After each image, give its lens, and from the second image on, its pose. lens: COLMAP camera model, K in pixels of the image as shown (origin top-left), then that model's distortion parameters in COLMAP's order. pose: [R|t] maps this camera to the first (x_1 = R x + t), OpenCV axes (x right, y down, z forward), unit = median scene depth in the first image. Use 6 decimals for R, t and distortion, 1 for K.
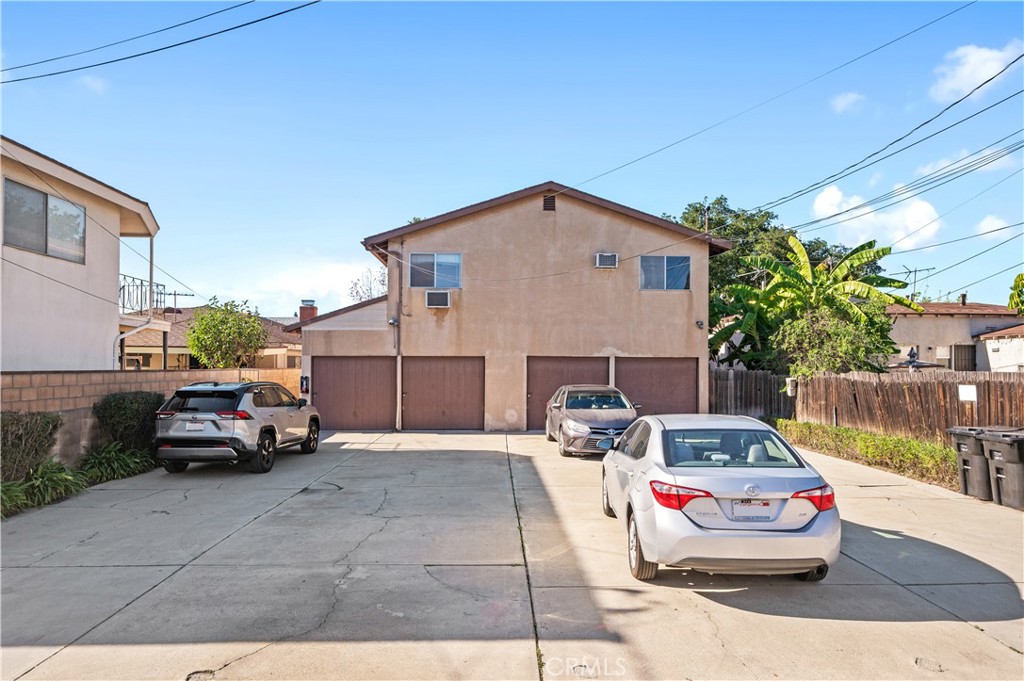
lens RADIAL K [[699.0, 0, 546.7], [0, 699.0, 357.8], [0, 0, 1]] dist [0.004578, -0.000550]
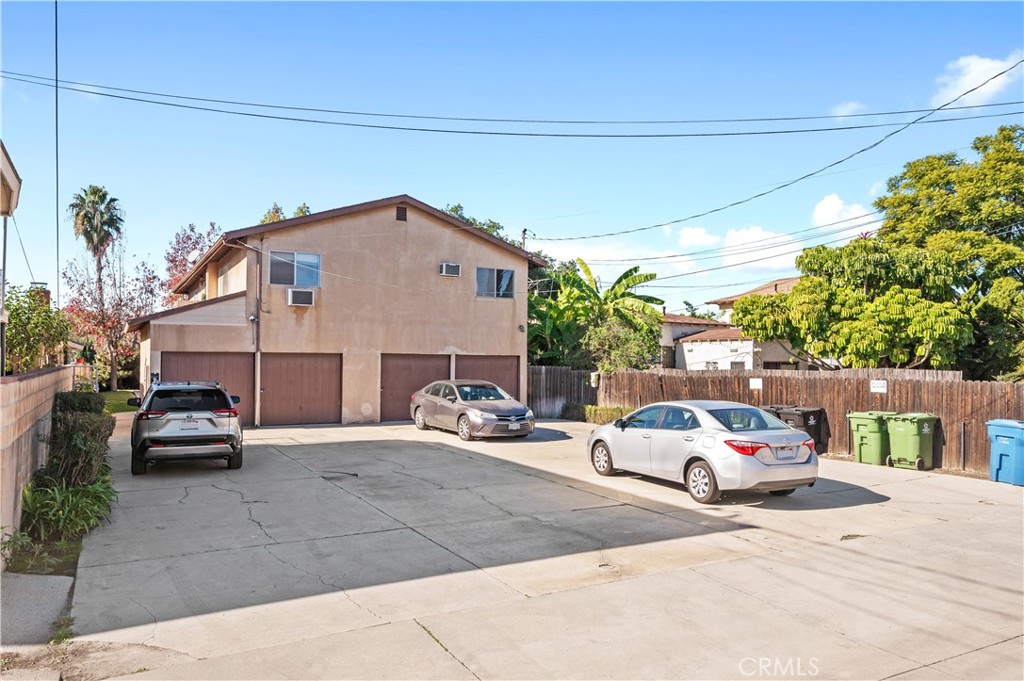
lens RADIAL K [[699.0, 0, 546.0], [0, 699.0, 358.4], [0, 0, 1]] dist [0.004578, -0.000550]
pose [[0.886070, 0.005621, 0.463518, -0.370202], [-0.012015, 0.999869, 0.010841, -0.011472], [-0.463397, -0.015175, 0.886021, -0.097389]]
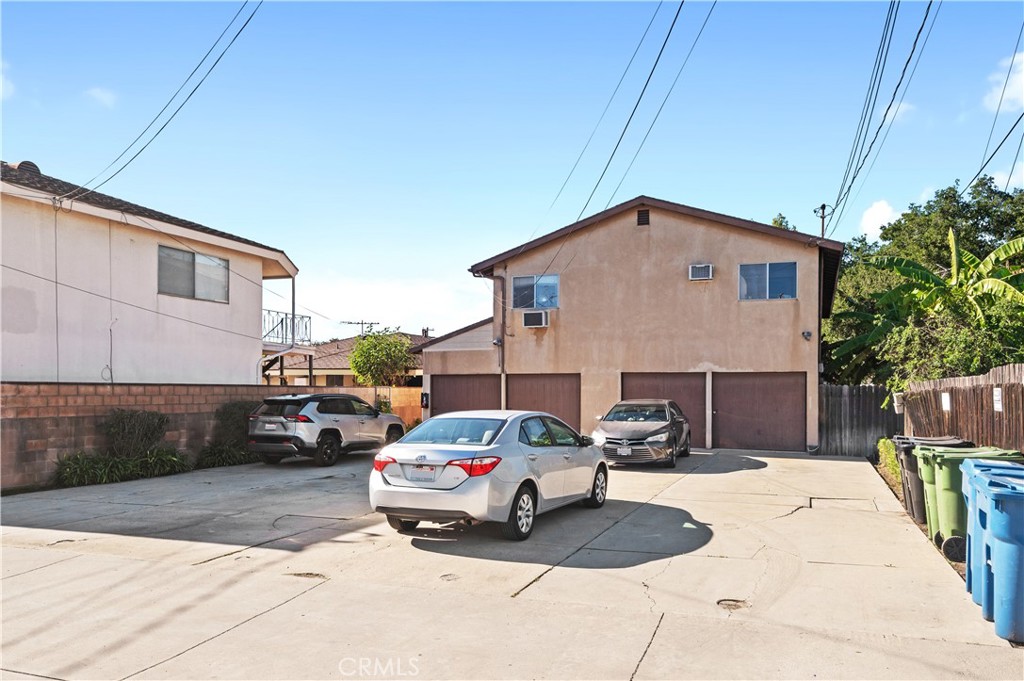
lens RADIAL K [[793.0, 0, 556.6], [0, 793.0, 388.0], [0, 0, 1]] dist [0.005079, -0.004881]
pose [[0.922995, -0.005784, -0.384769, 0.393294], [0.007624, 0.999966, 0.003256, 0.018716], [0.384737, -0.005938, 0.923007, -0.103715]]
